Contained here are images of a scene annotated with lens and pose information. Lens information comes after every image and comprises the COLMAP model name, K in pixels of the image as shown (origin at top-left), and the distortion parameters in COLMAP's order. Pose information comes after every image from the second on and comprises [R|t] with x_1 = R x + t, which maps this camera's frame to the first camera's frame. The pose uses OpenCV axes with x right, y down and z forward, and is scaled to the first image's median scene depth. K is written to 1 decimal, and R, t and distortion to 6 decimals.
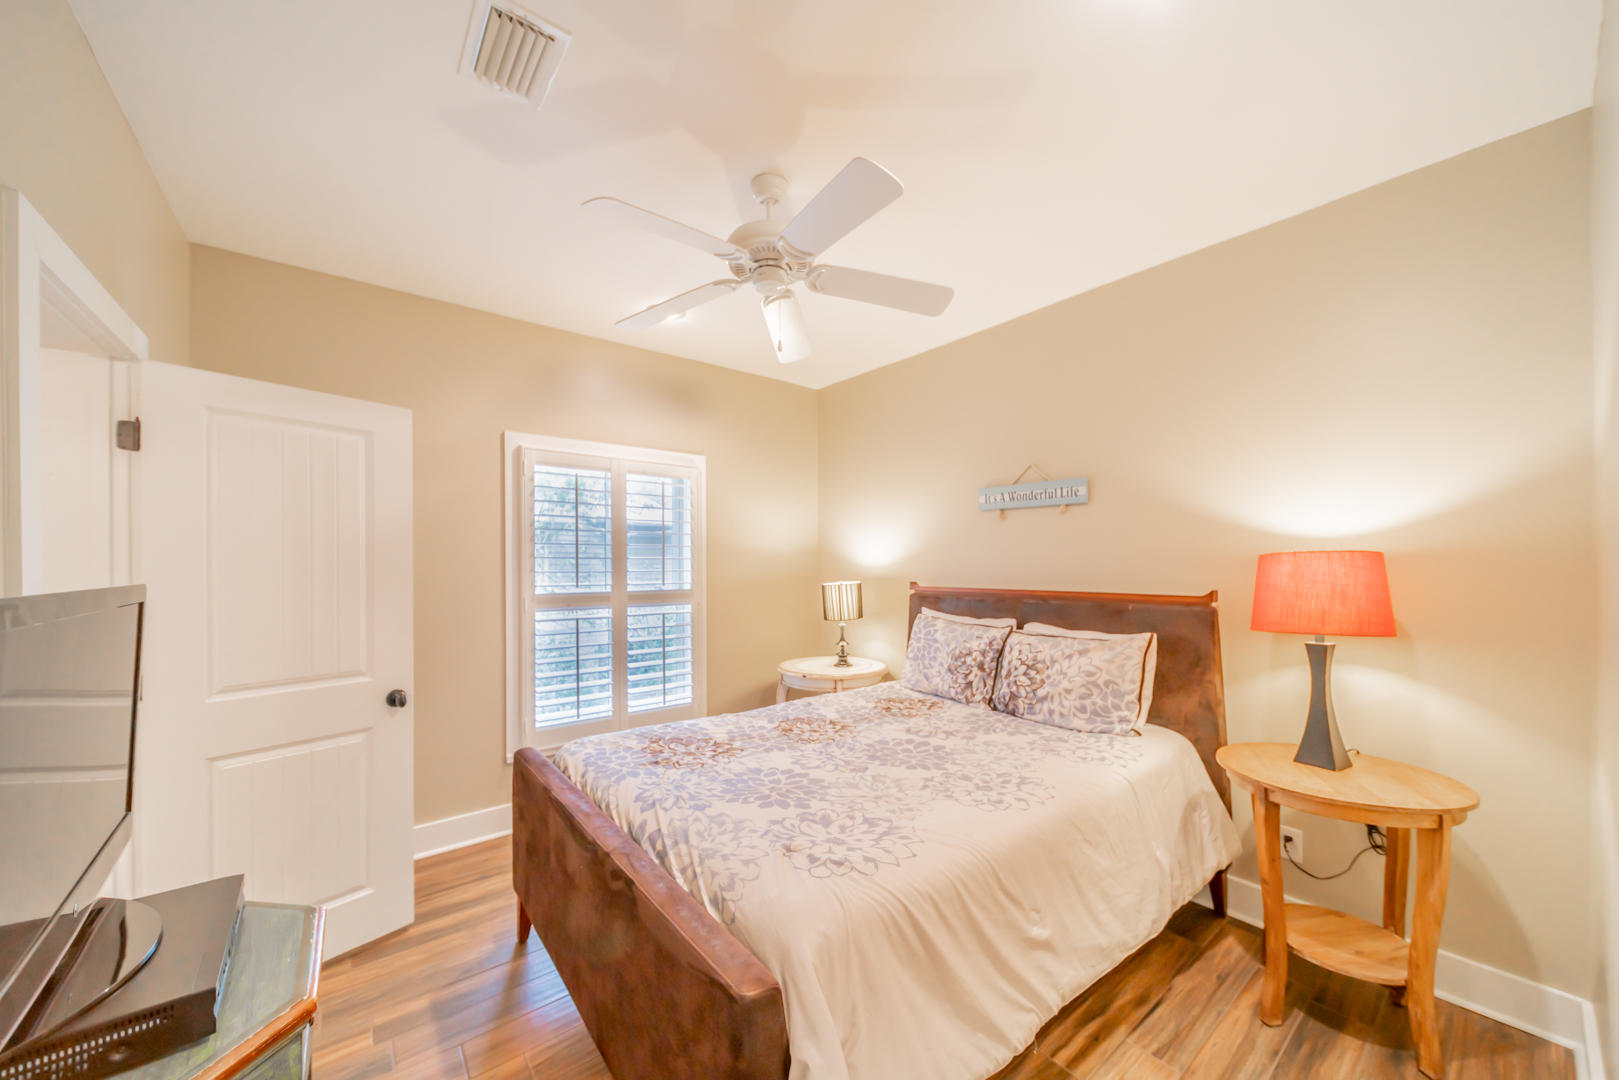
lens RADIAL K [[591.1, 0, 813.0], [0, 591.1, 565.1], [0, 0, 1]] dist [0.001617, -0.000297]
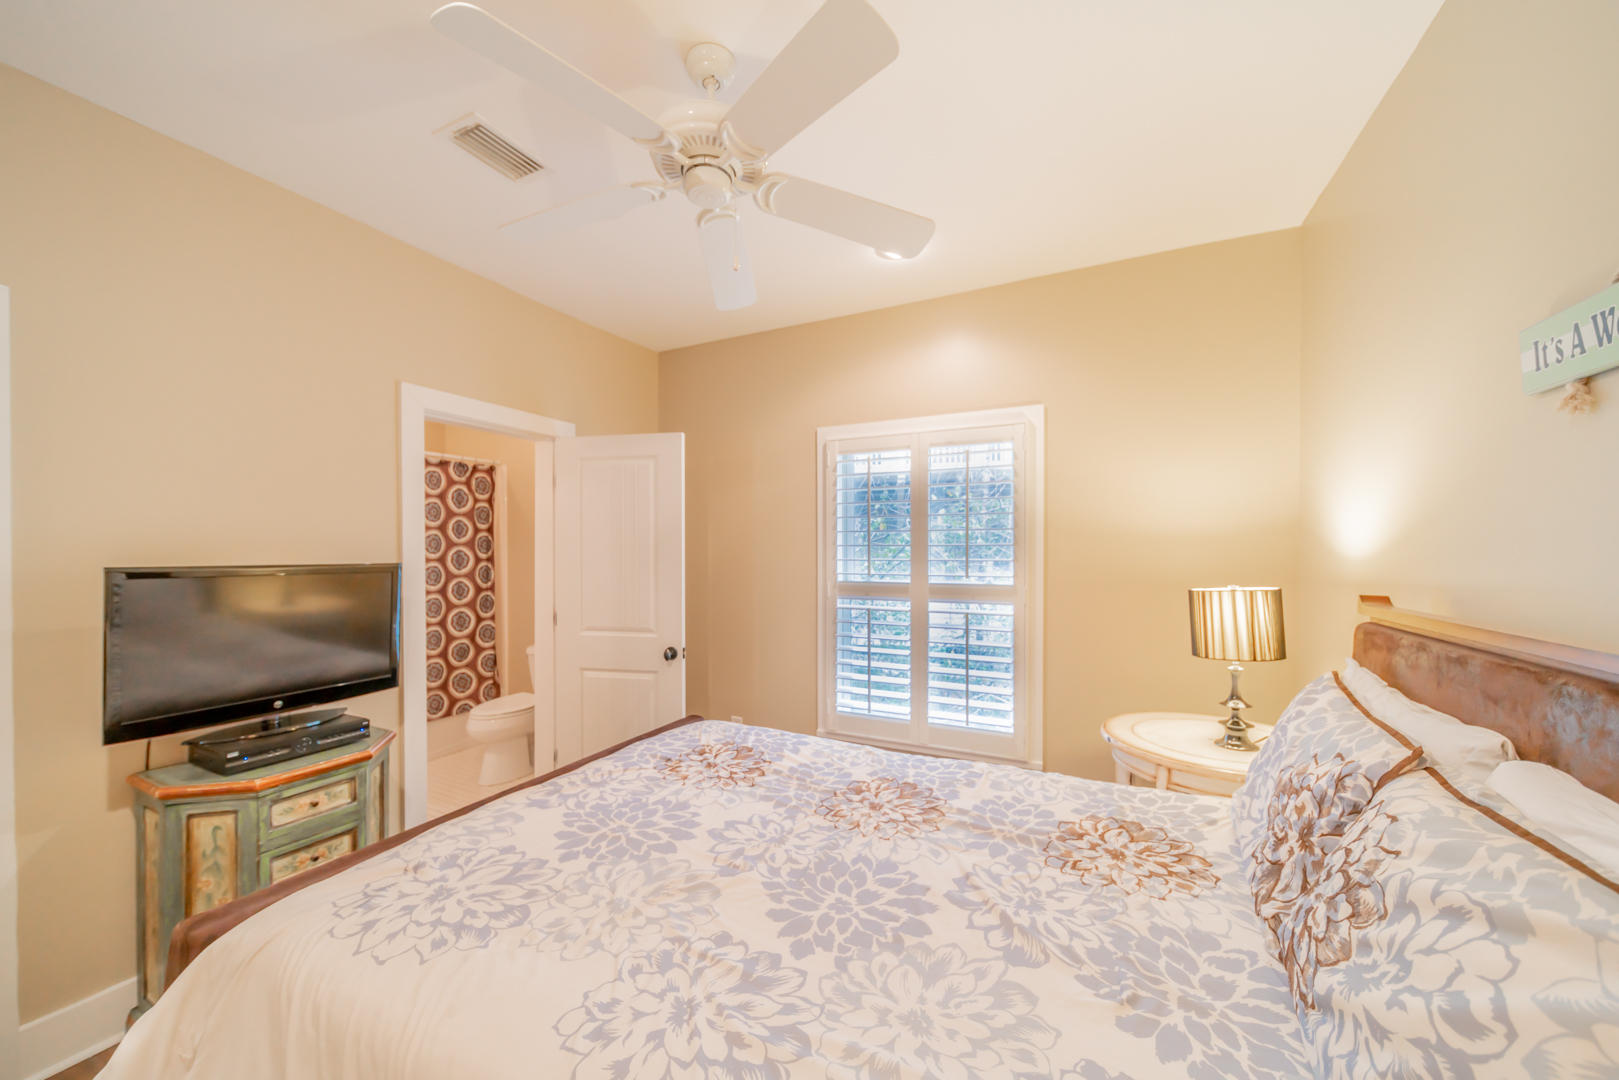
lens RADIAL K [[591.1, 0, 778.8], [0, 591.1, 559.4], [0, 0, 1]] dist [0.001617, -0.000297]
pose [[0.405177, 0.013483, -0.914139, 0.526211], [-0.001795, 0.999901, 0.013952, -0.004096], [0.914236, -0.004012, 0.405162, 0.598544]]
